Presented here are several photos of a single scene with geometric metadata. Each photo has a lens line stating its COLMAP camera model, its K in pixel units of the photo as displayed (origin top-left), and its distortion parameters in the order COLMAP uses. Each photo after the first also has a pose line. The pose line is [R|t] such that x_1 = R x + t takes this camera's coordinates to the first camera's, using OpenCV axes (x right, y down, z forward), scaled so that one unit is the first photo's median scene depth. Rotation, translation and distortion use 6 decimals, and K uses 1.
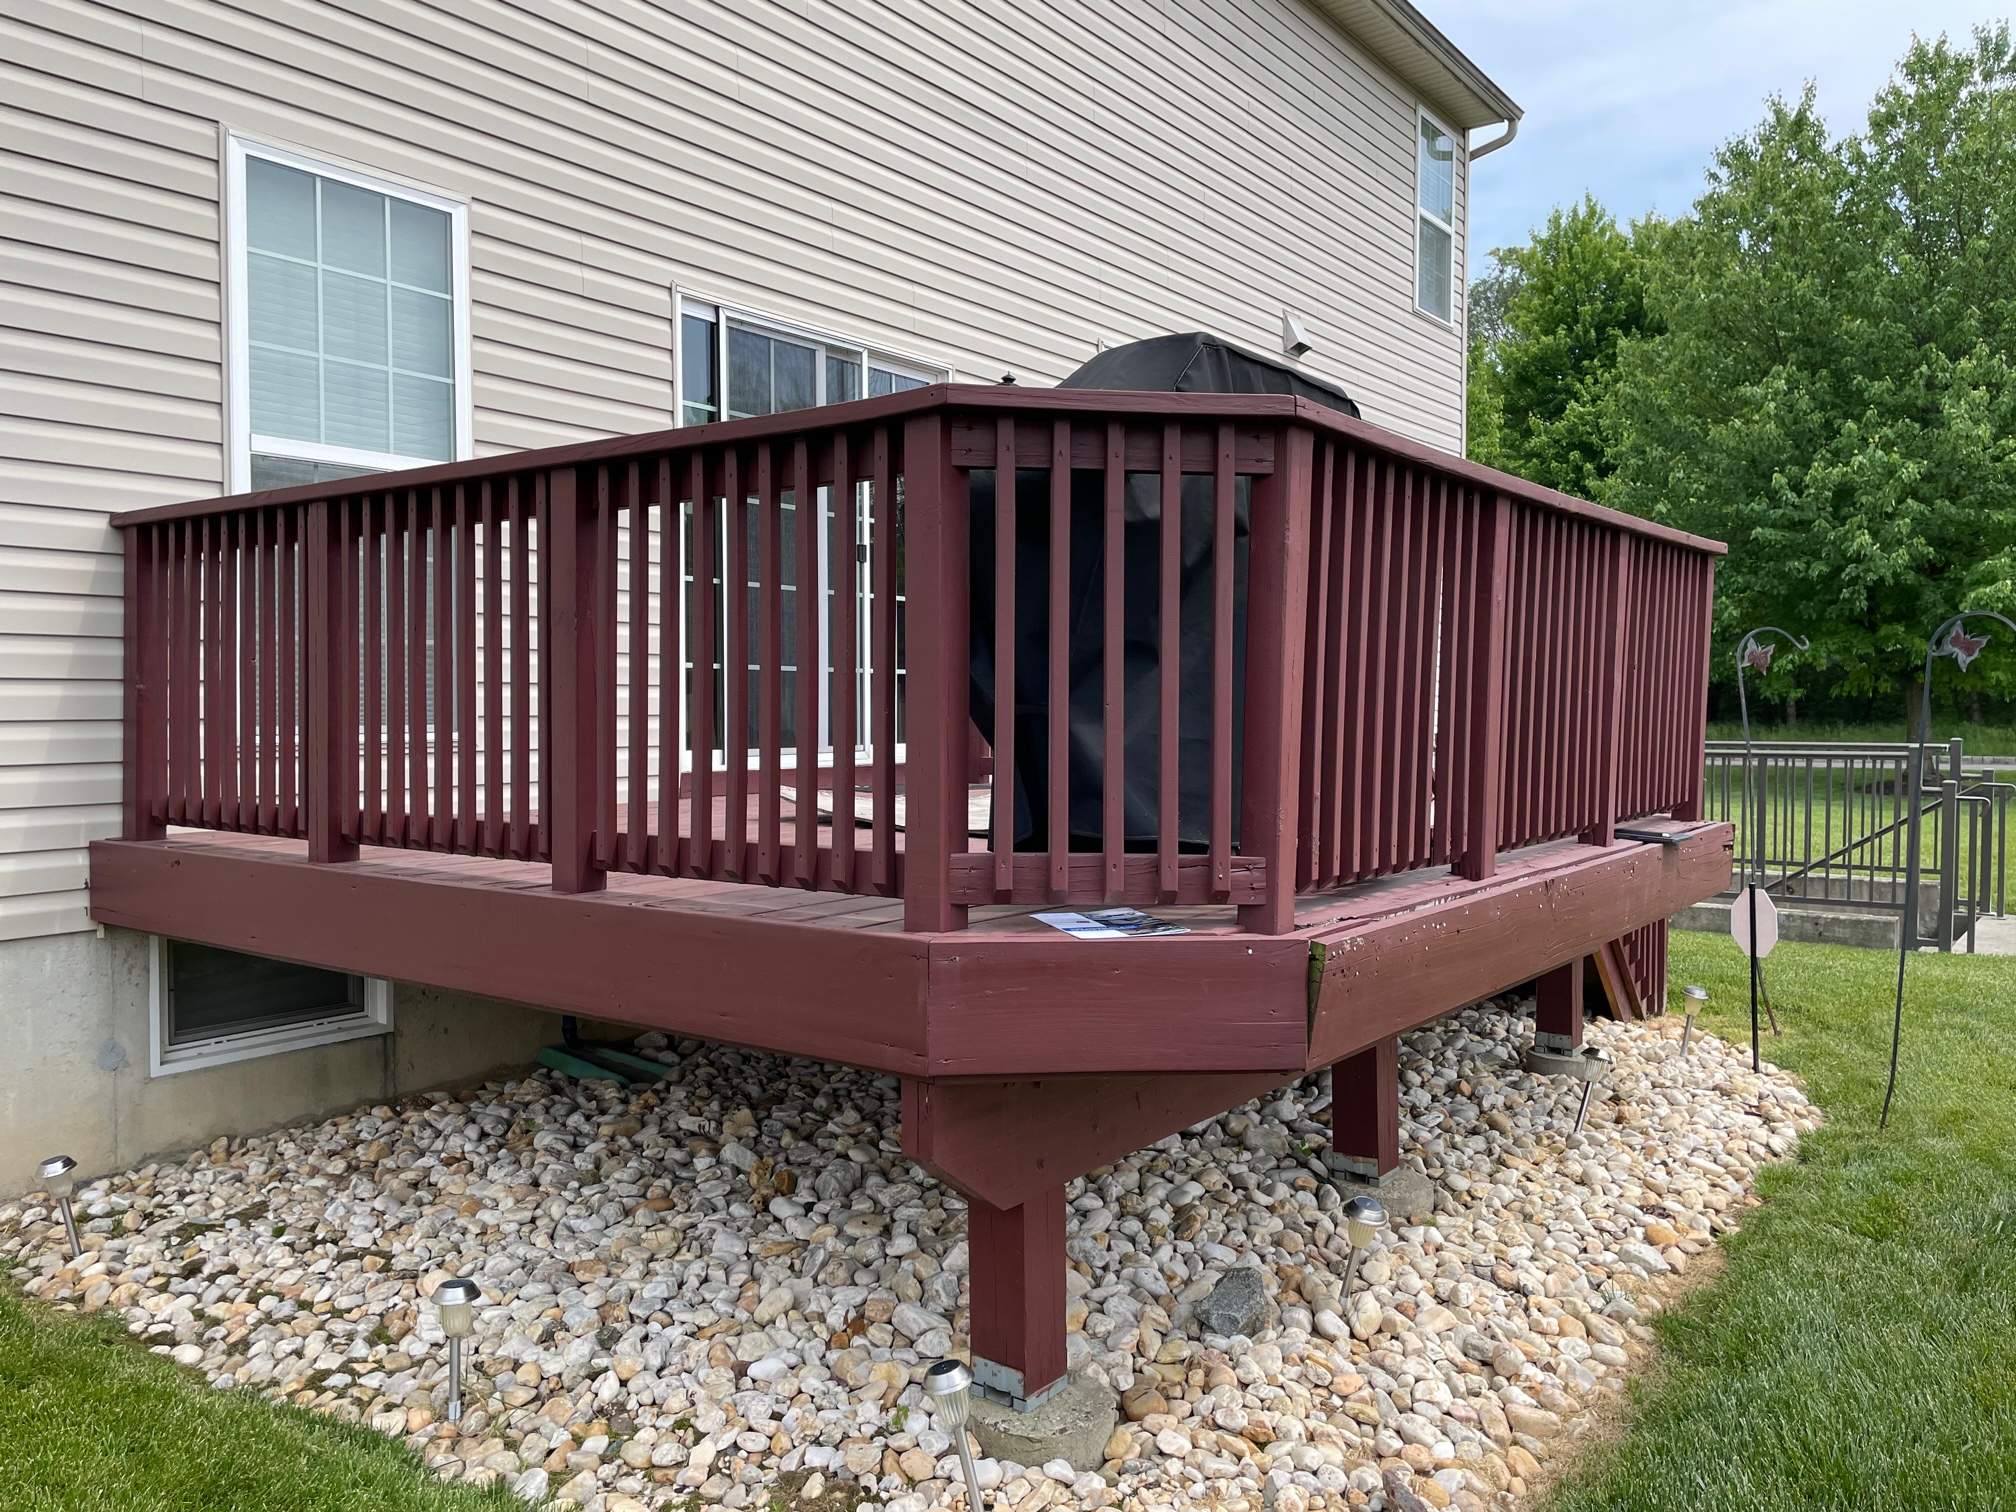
lens RADIAL K [[1532.0, 0, 1008.0], [0, 1532.0, 756.0], [0, 0, 1]] dist [0.002439, -0.002294]
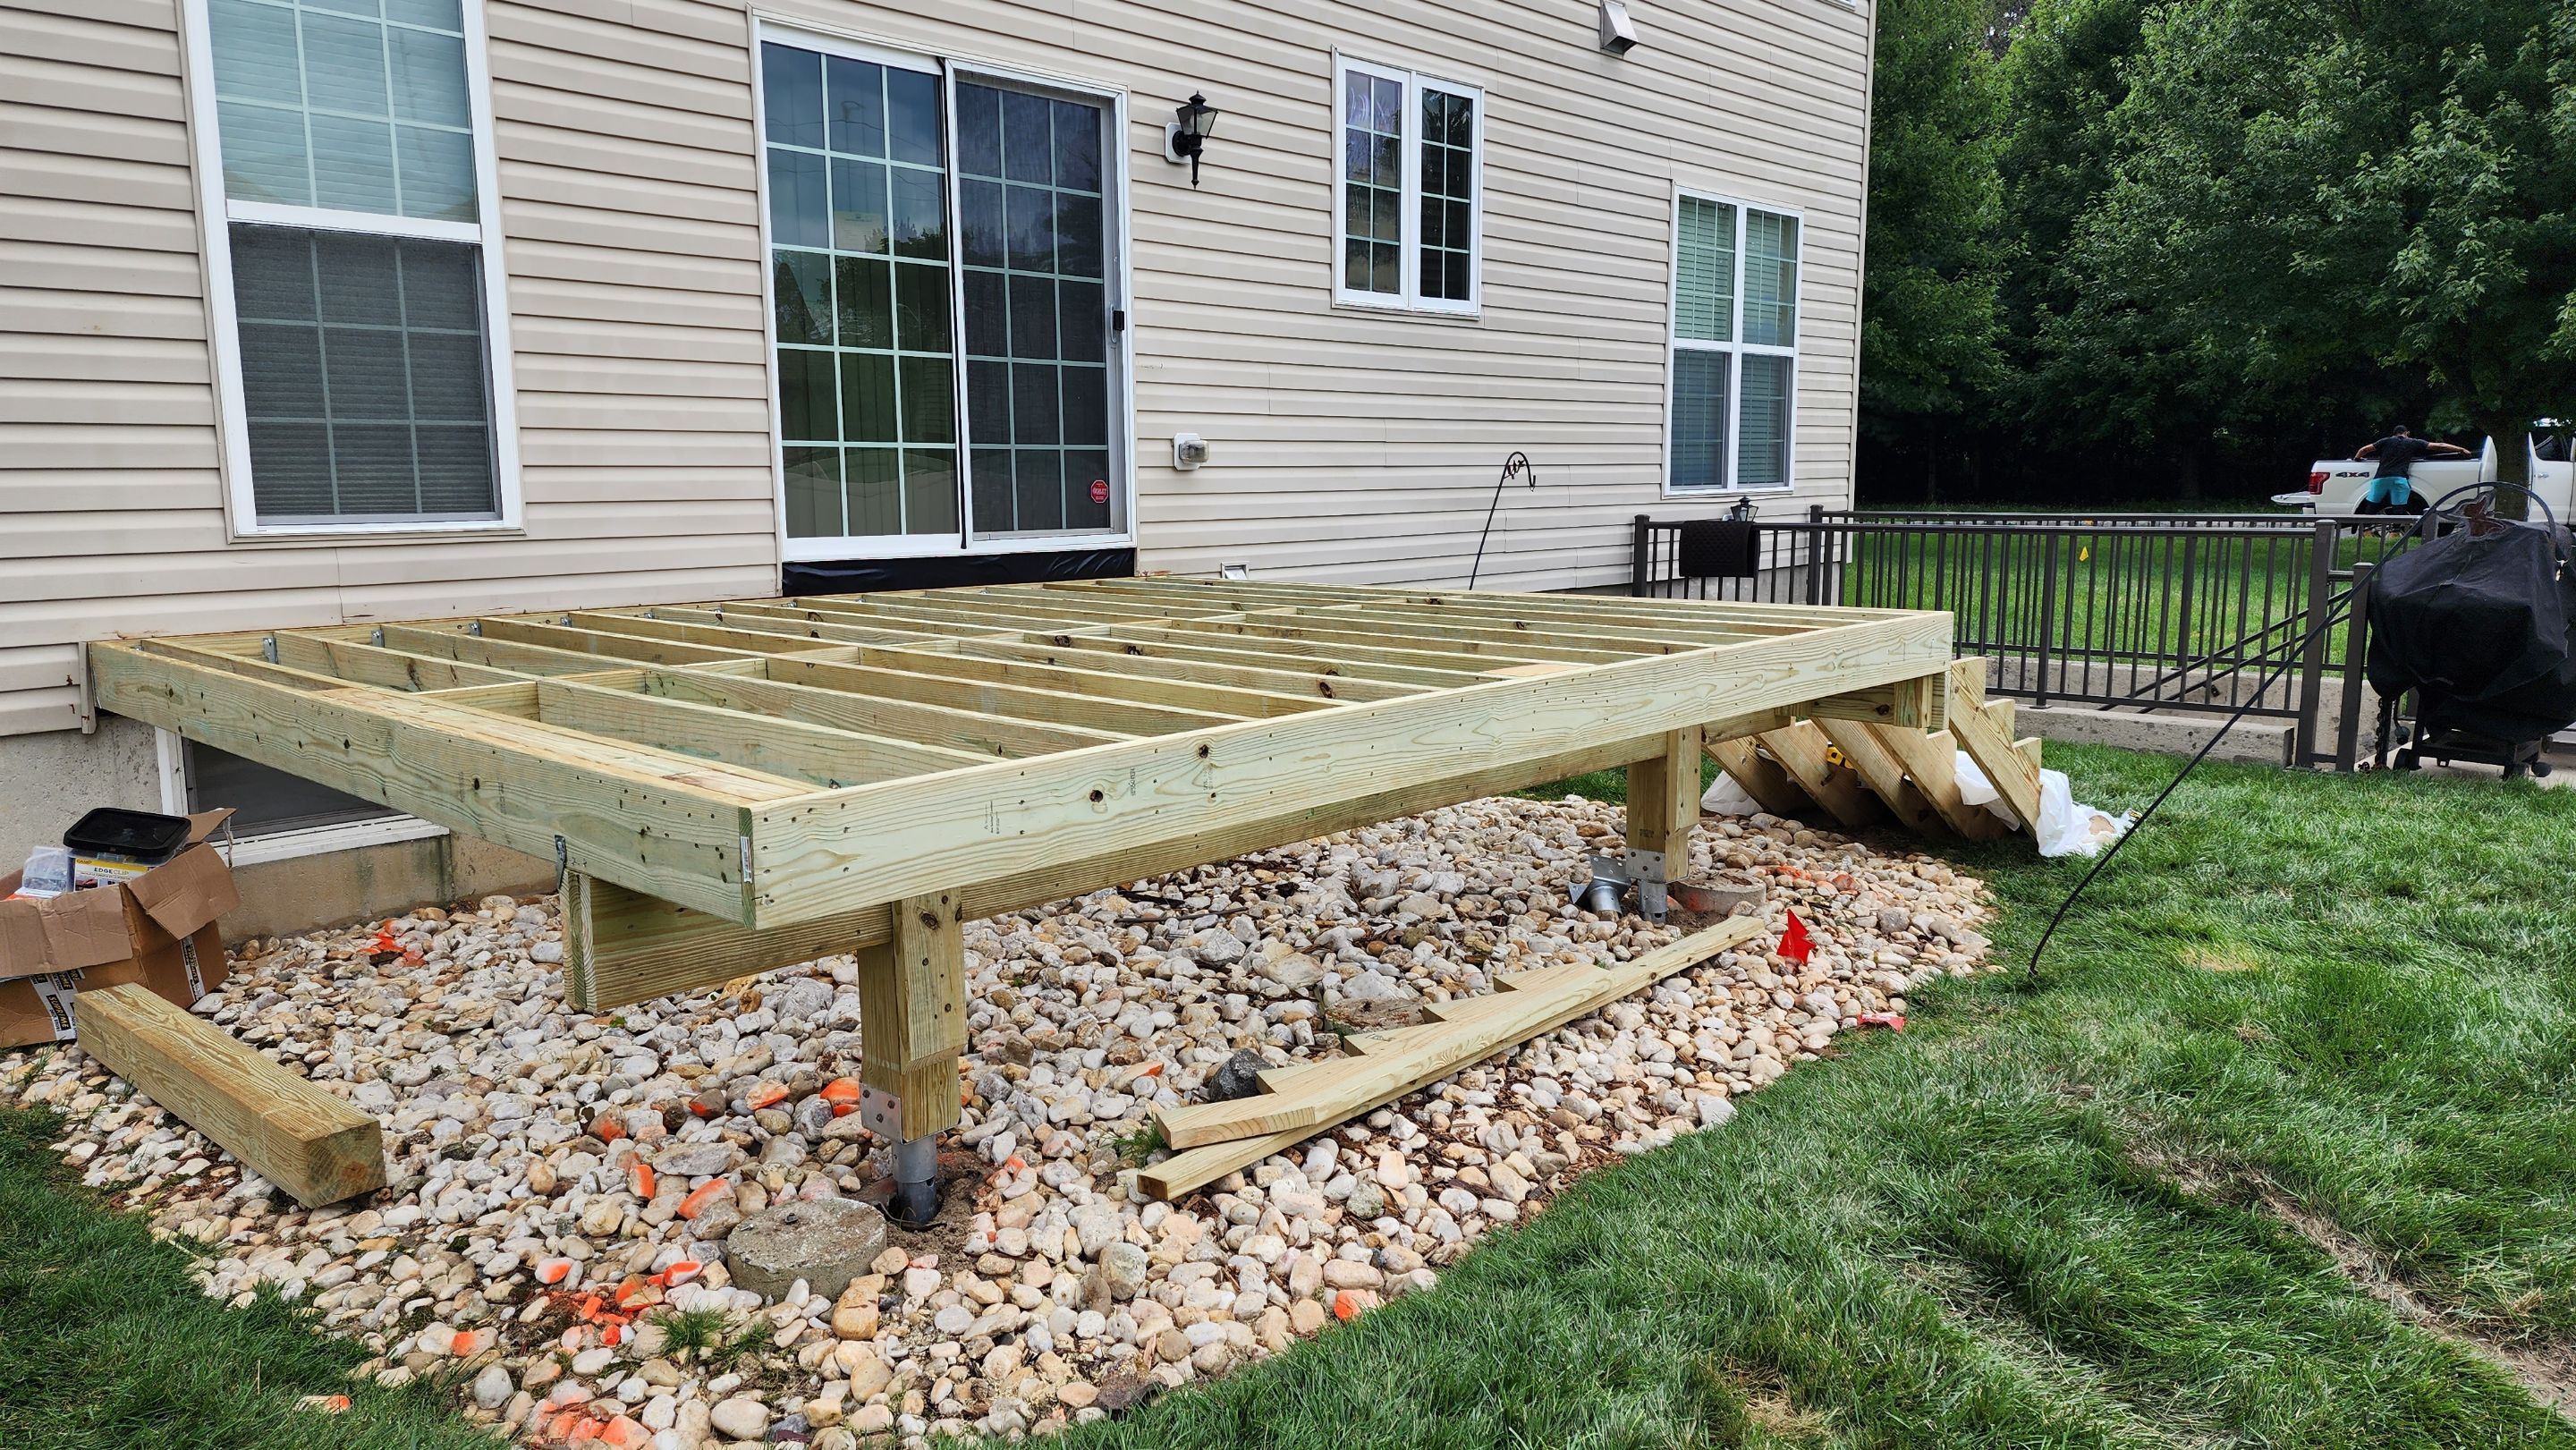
lens RADIAL K [[1718.1, 0, 1263.5], [0, 1718.1, 737.3], [0, 0, 1]] dist [0.018203, -0.002171]
pose [[0.991985, 0.011211, -0.125854, 0.237525], [0.004132, 0.992645, 0.120993, -0.009157], [0.126285, -0.120543, 0.984643, 0.004853]]
